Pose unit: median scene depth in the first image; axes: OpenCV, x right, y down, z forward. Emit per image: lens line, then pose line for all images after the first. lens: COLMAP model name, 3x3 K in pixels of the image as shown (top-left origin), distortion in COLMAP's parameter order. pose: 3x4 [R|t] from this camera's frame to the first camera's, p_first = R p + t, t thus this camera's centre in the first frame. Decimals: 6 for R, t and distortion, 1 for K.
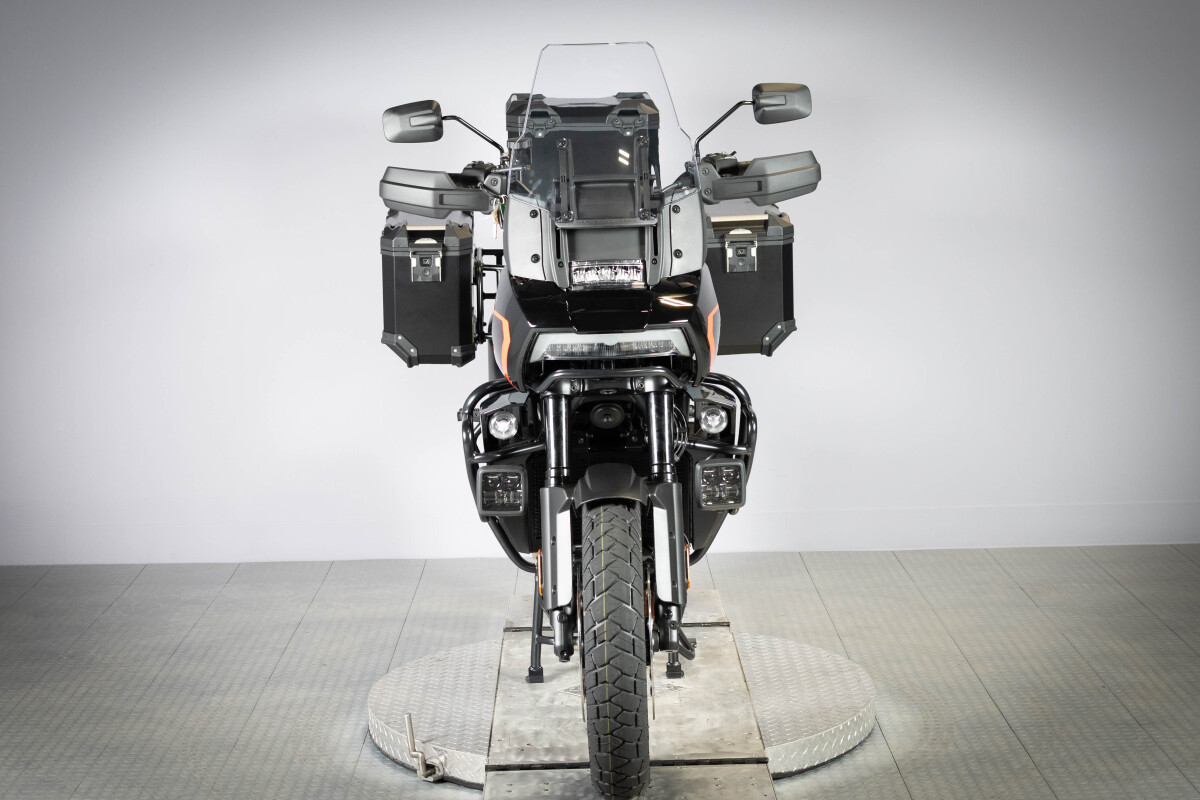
lens RADIAL K [[1856.5, 0, 600.0], [0, 1856.5, 400.0], [0, 0, 1]] dist [-0.001366, -0.023068]
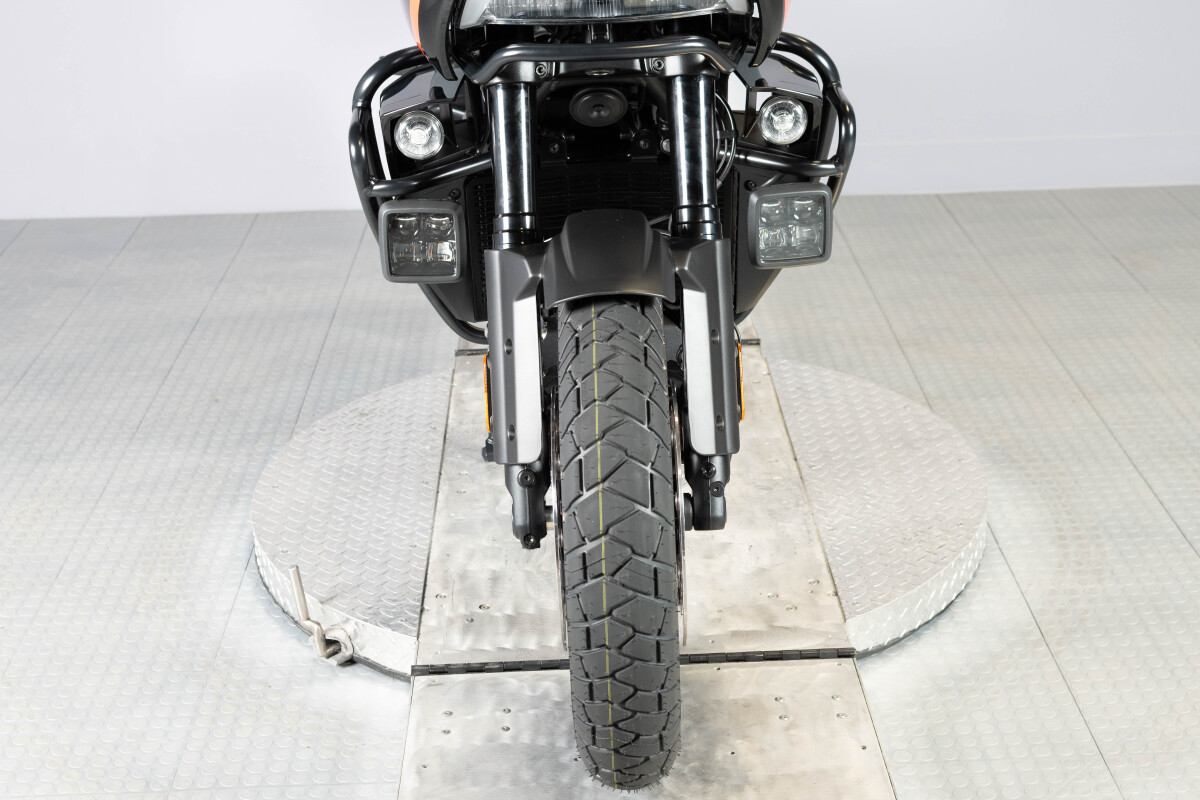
lens RADIAL K [[1856.5, 0, 600.0], [0, 1856.5, 400.0], [0, 0, 1]] dist [-0.001366, -0.023068]
pose [[0.999889, -0.011216, 0.009760, -0.002357], [0.008766, 0.974929, 0.222344, -0.032223], [-0.012009, -0.222234, 0.974919, 0.396768]]
